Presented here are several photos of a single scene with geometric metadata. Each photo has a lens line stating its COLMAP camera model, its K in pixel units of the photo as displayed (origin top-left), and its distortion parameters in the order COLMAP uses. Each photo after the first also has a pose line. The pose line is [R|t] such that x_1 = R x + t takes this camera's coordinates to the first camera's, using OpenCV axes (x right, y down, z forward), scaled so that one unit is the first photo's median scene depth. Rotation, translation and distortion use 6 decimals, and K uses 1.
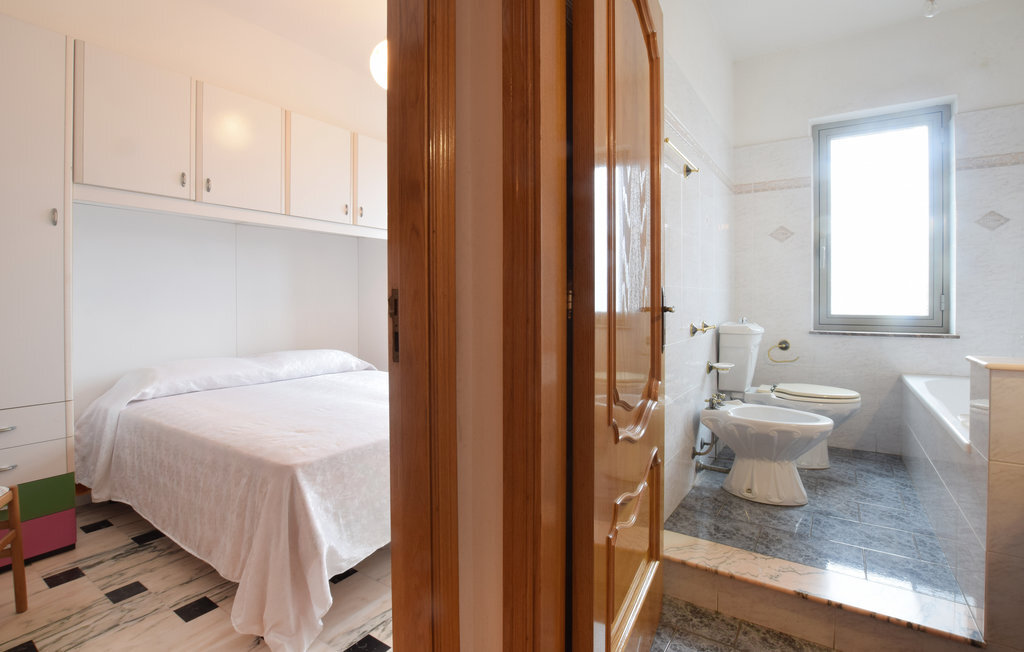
lens RADIAL K [[462.4, 0, 501.8], [0, 462.4, 311.3], [0, 0, 1]] dist [-0.039572, 0.005498]
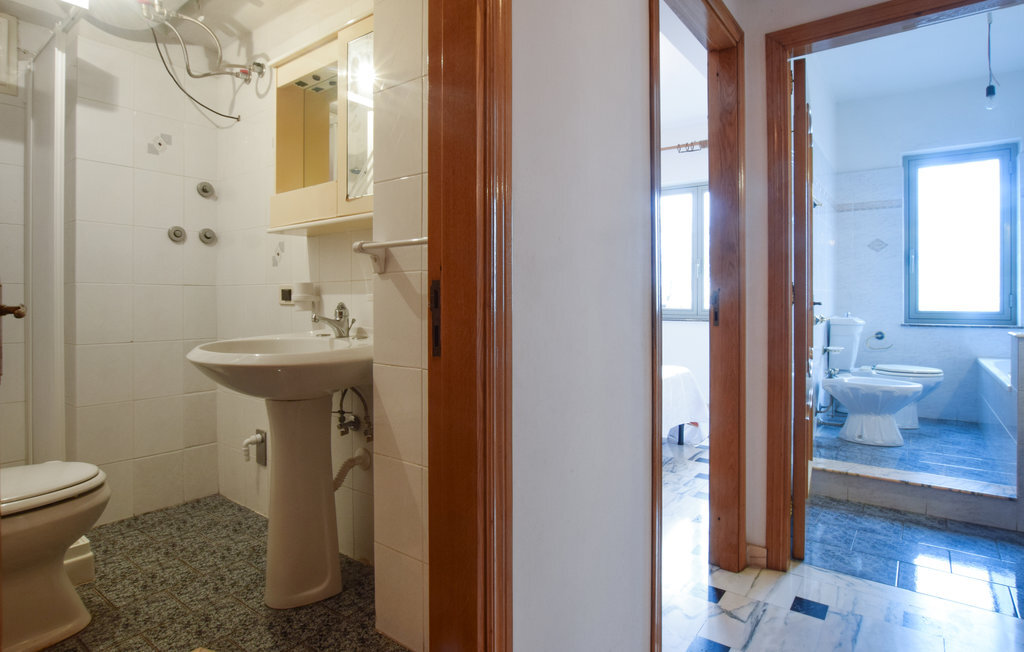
lens RADIAL K [[536.4, 0, 528.8], [0, 536.4, 302.0], [0, 0, 1]] dist [-0.019958, 0.000066]
pose [[0.999963, 0.003314, -0.007907, -0.406141], [-0.003474, 0.999786, -0.020377, 0.021221], [0.007838, 0.020404, 0.999761, -0.565762]]
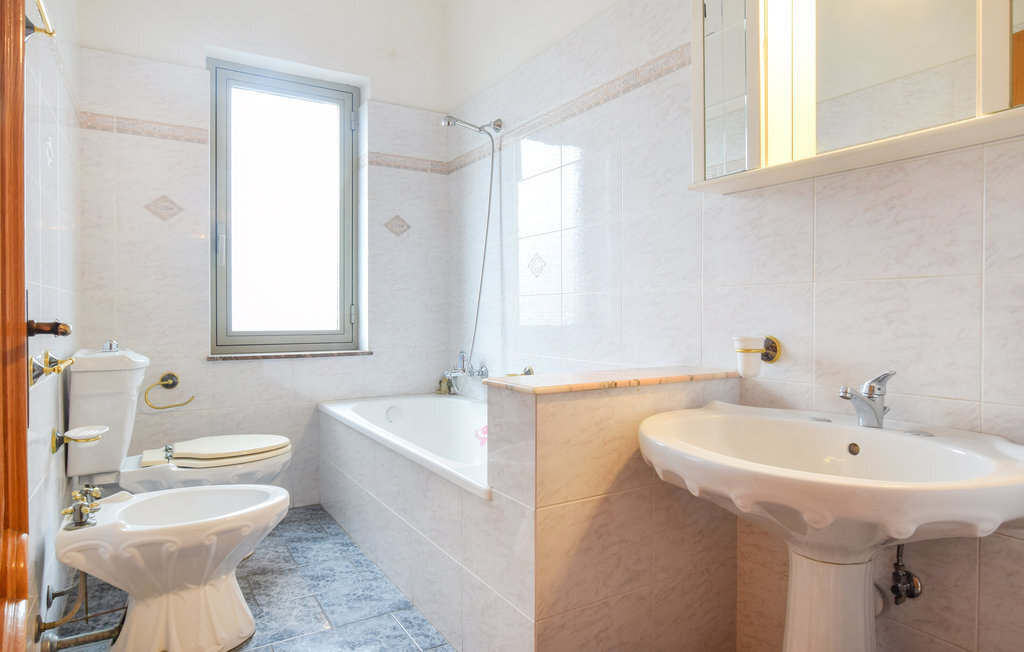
lens RADIAL K [[597.5, 0, 512.3], [0, 597.5, 316.7], [0, 0, 1]] dist [-0.018382, 0.007817]
pose [[0.387010, -0.003164, 0.922070, 0.043889], [0.021689, 0.999749, -0.005672, -0.001471], [-0.921820, 0.022194, 0.386982, 0.297456]]
